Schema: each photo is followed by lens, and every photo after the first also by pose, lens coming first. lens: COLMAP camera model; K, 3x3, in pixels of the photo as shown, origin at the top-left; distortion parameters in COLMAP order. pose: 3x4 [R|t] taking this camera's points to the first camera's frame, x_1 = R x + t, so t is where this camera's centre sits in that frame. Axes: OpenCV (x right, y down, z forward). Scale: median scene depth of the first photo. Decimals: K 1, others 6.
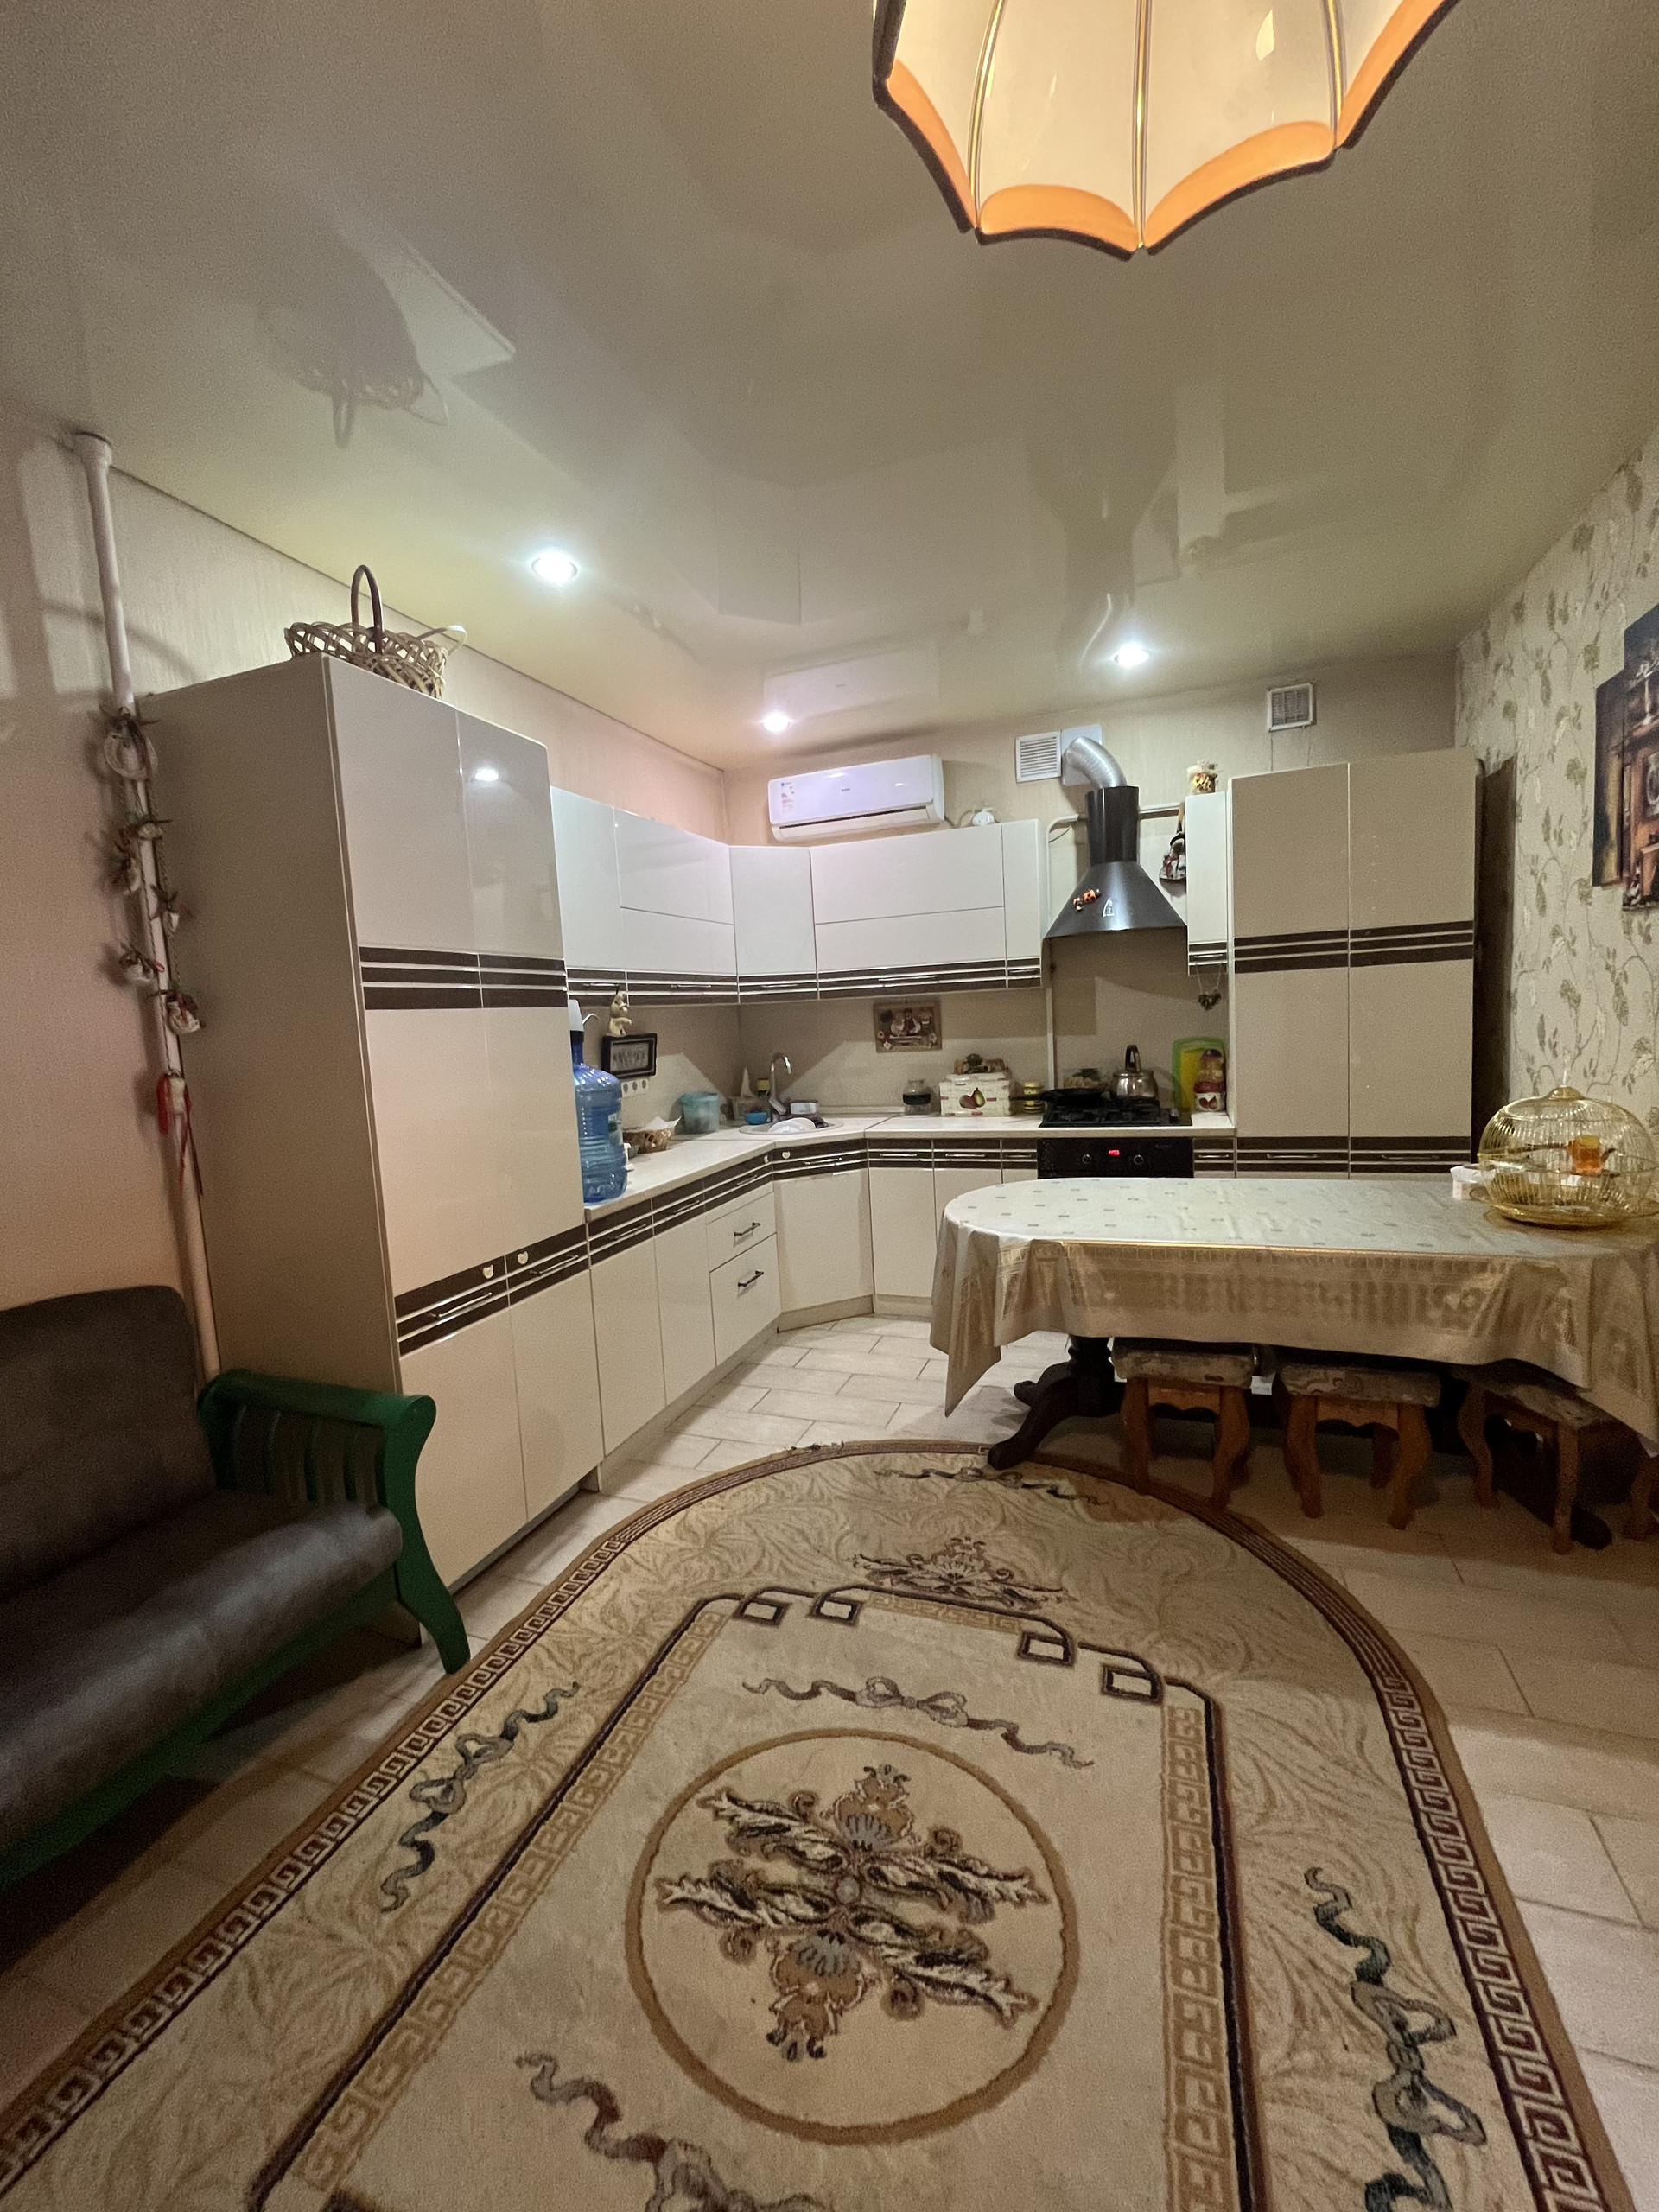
lens RADIAL K [[890.5, 0, 830.8], [0, 890.5, 1099.4], [0, 0, 1]] dist [-0.004169, 0.000703]
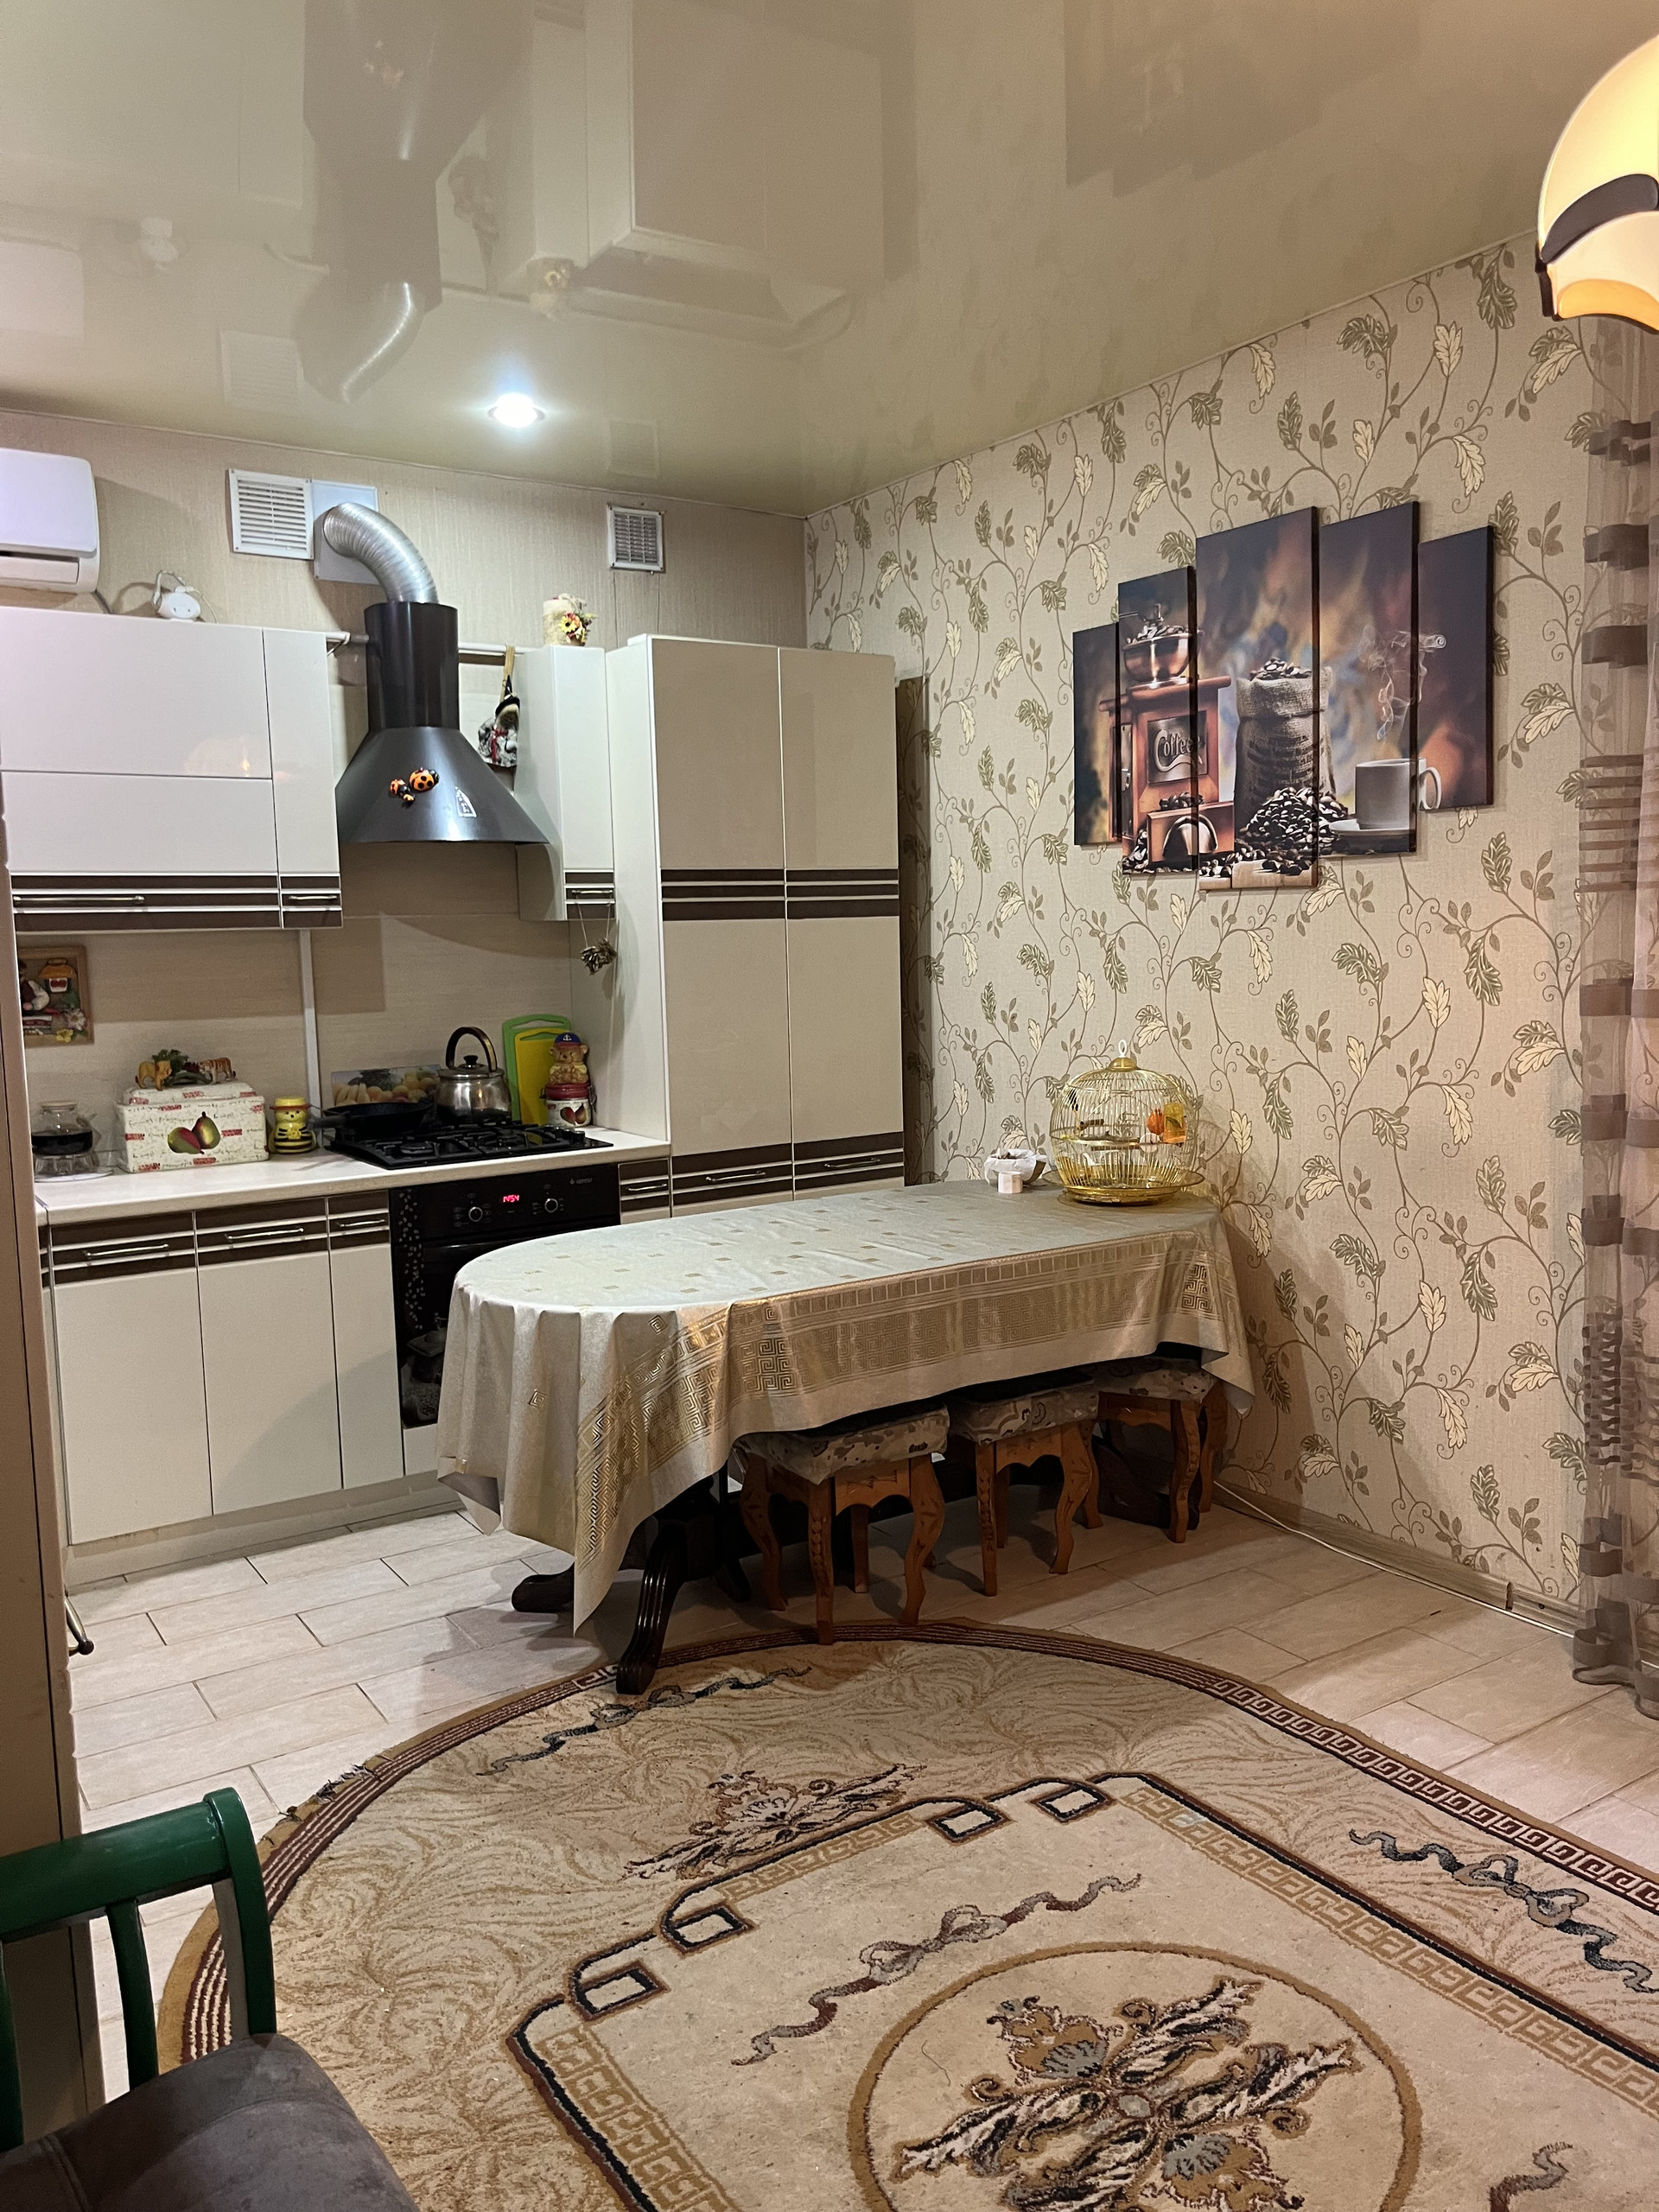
lens RADIAL K [[1691.1, 0, 825.4], [0, 1691.1, 1111.1], [0, 0, 1]] dist [0.071672, -0.104598]
pose [[0.585758, -0.048739, 0.809019, -0.809934], [0.069466, 0.997536, 0.009800, 0.003548], [-0.807504, 0.050459, 0.587700, 0.193862]]
